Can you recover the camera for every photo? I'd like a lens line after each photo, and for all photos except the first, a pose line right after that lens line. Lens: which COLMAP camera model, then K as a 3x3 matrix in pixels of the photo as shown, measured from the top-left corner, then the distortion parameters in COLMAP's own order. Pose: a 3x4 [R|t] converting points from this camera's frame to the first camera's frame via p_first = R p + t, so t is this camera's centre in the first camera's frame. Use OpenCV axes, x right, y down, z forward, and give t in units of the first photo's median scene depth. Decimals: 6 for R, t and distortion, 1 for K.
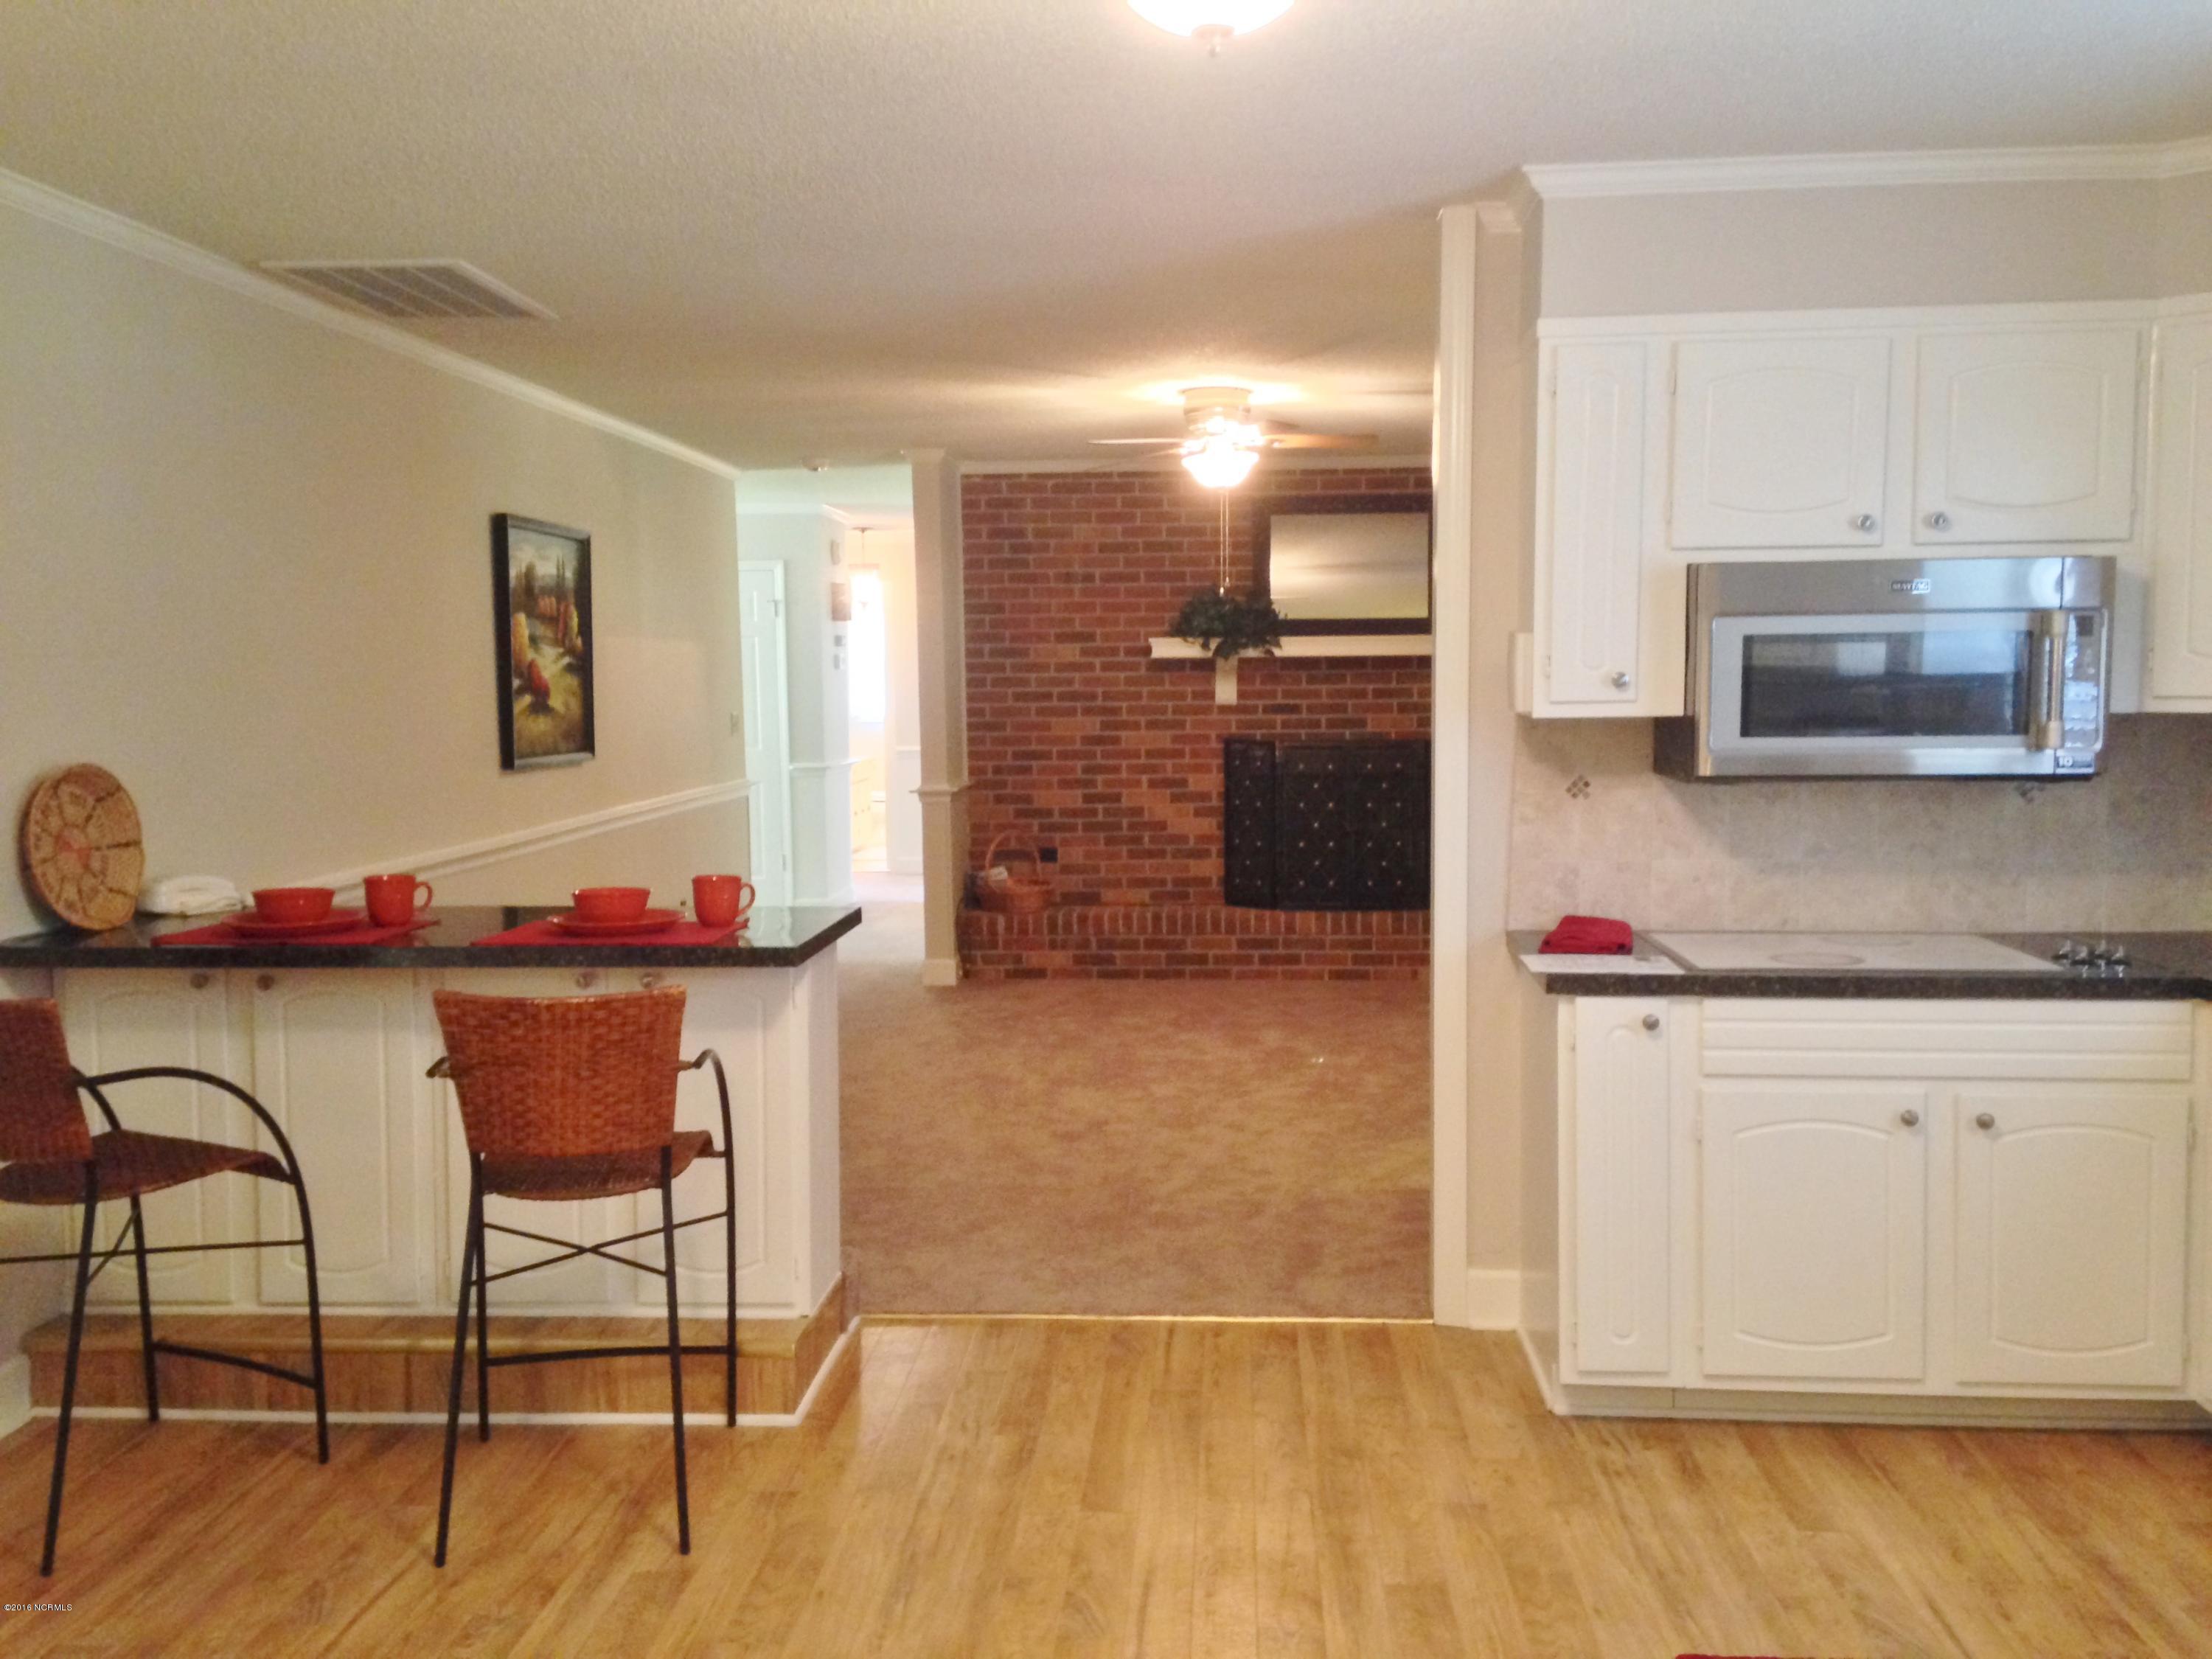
lens RADIAL K [[2036.9, 0, 1120.5], [0, 2036.9, 808.5], [0, 0, 1]] dist [0.200026, -0.304537]
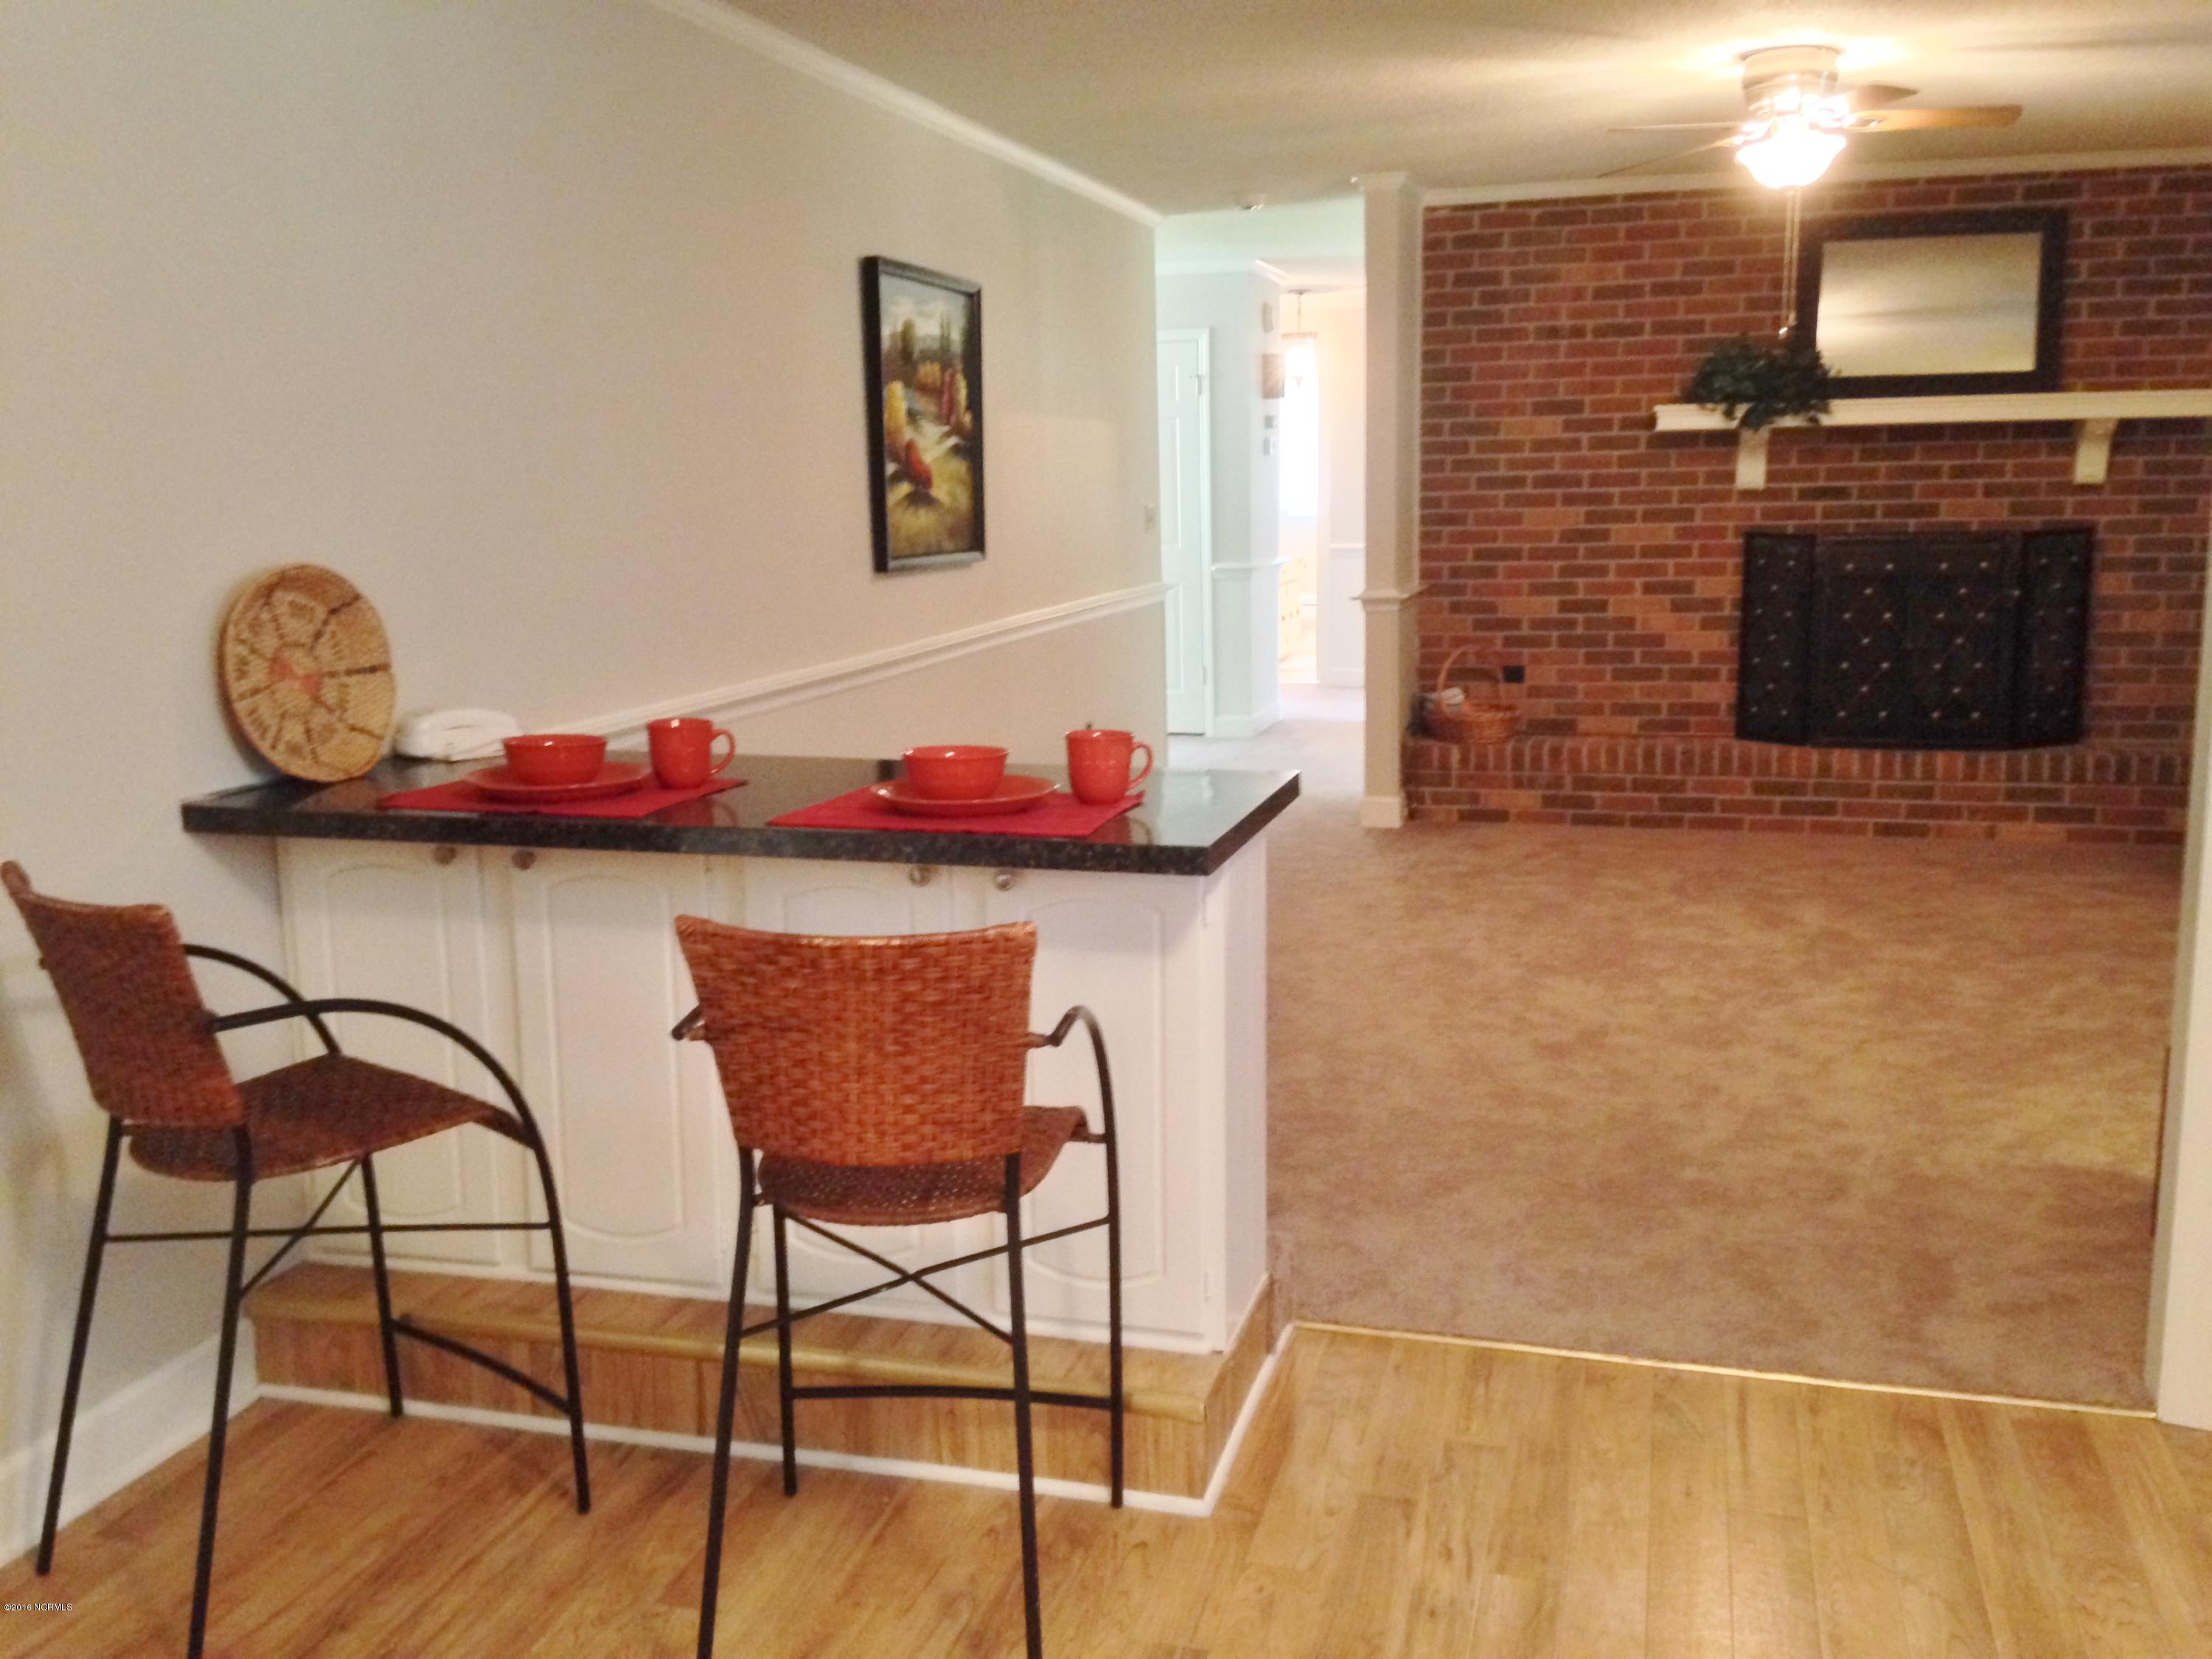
lens RADIAL K [[2036.9, 0, 1120.5], [0, 2036.9, 808.5], [0, 0, 1]] dist [0.200026, -0.304537]
pose [[0.978742, 0.028836, -0.203056, -0.034535], [-0.008624, 0.994978, 0.099727, -0.008523], [0.204912, -0.095855, 0.974075, 0.235508]]
